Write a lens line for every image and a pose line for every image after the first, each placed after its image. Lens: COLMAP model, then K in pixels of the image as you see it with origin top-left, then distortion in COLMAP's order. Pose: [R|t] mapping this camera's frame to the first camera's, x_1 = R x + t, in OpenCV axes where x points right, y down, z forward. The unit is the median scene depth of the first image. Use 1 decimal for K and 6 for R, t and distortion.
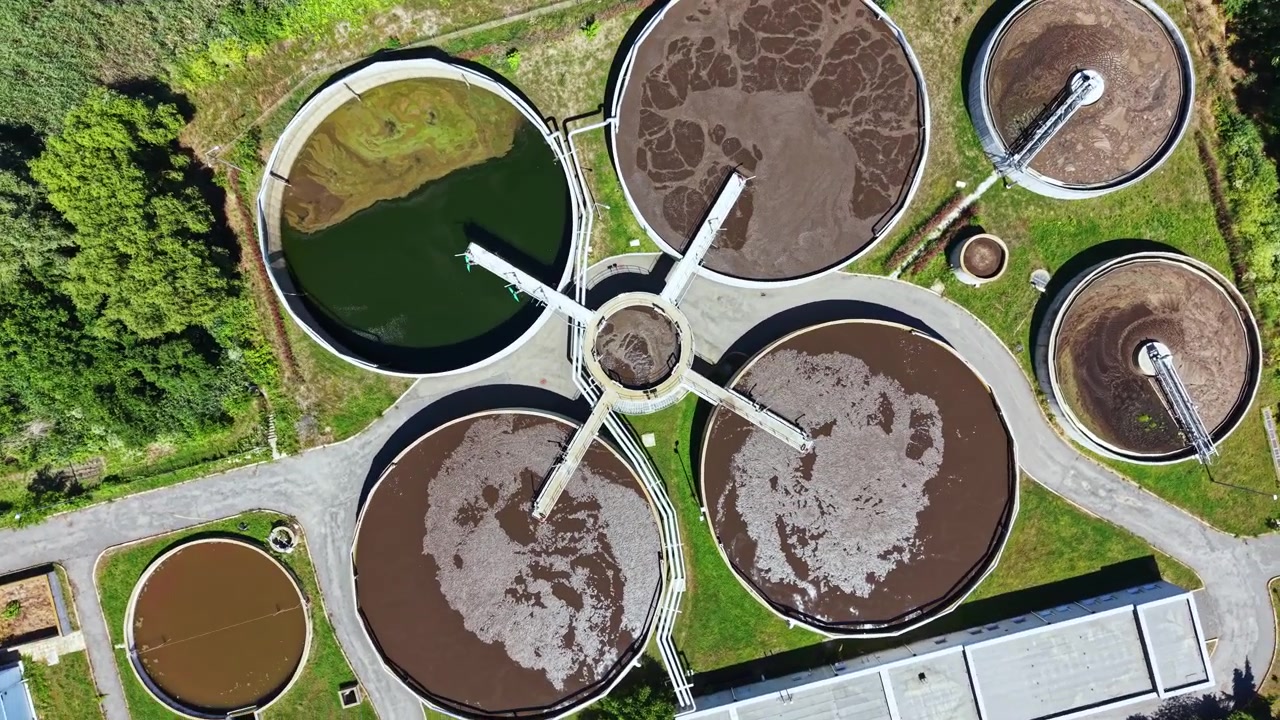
lens RADIAL K [[913.1, 0, 633.4], [0, 913.1, 360.9], [0, 0, 1]] dist [0.010574, -0.016609]
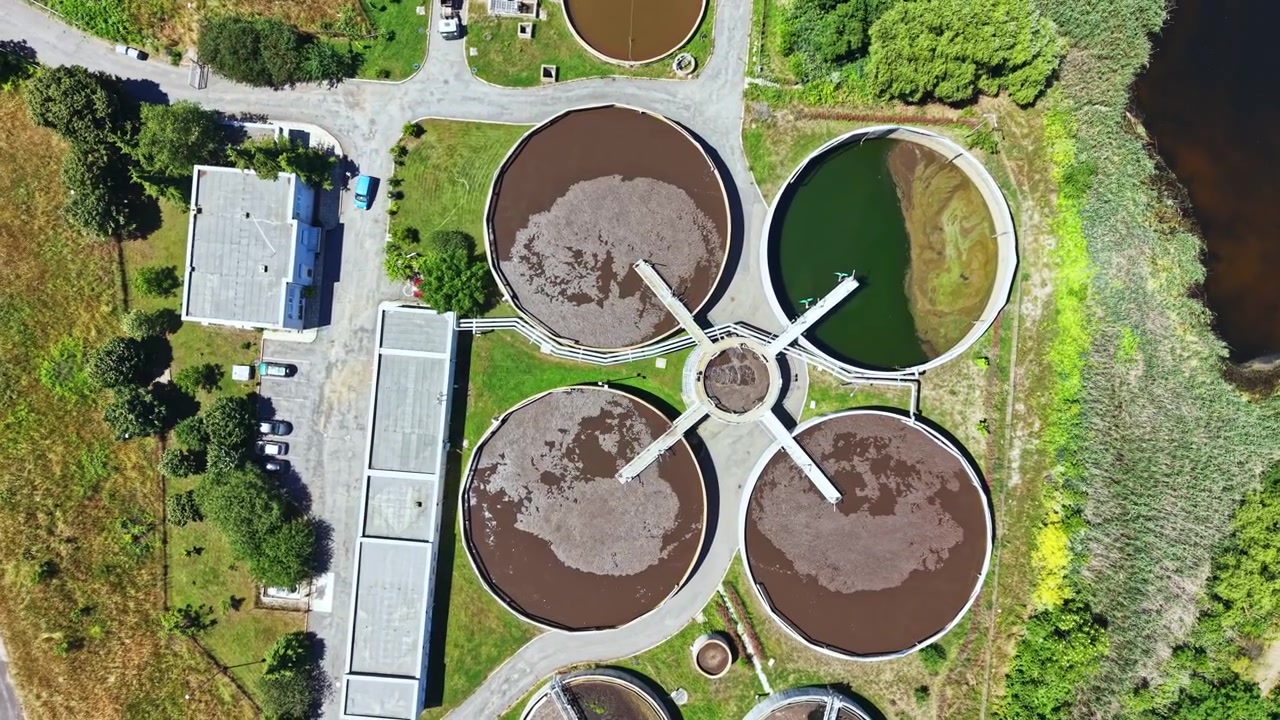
lens RADIAL K [[913.1, 0, 639.5], [0, 913.1, 362.8], [0, 0, 1]] dist [0.010574, -0.016609]
pose [[-0.332032, 0.943227, 0.008791, 0.015235], [-0.943264, -0.332042, -0.000322, 0.117934], [0.002615, -0.008399, 0.999961, -0.268354]]
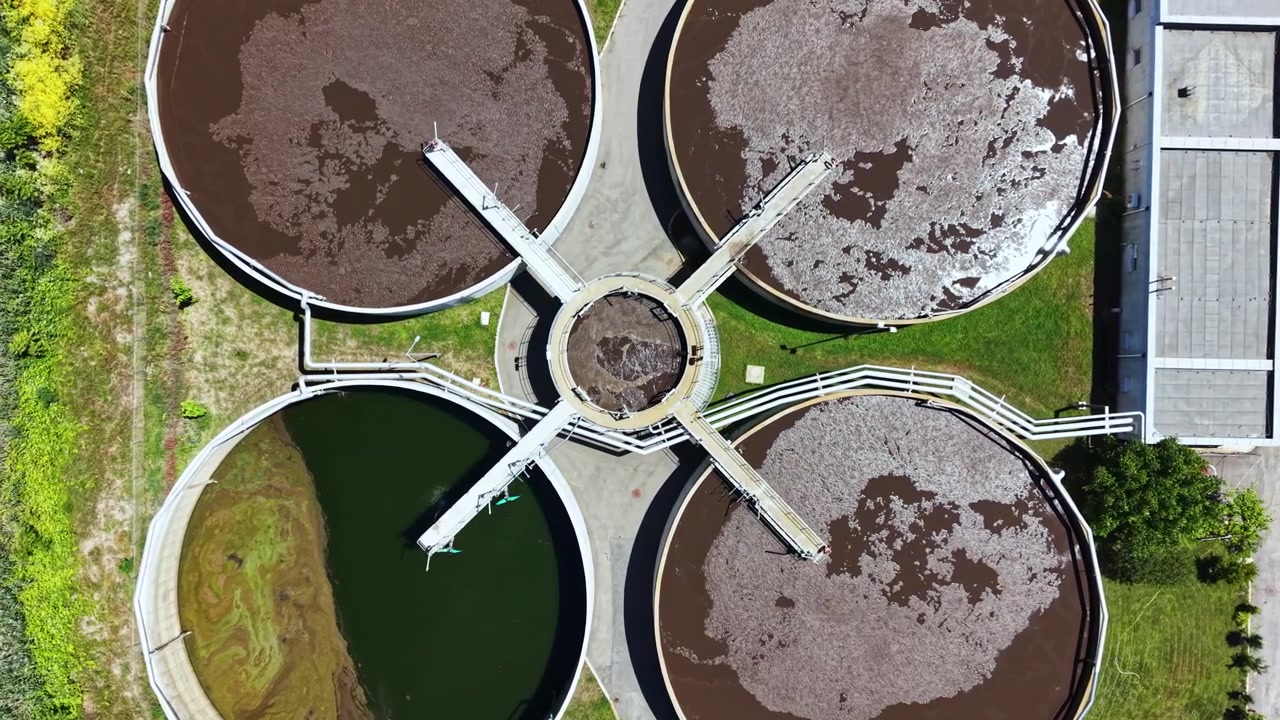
lens RADIAL K [[913.1, 0, 634.9], [0, 913.1, 360.1], [0, 0, 1]] dist [0.010574, -0.016609]
pose [[0.271126, -0.962517, 0.007150, -0.003750], [0.962544, 0.271121, -0.001651, -0.005977], [-0.000350, 0.007330, 0.999973, 0.285050]]
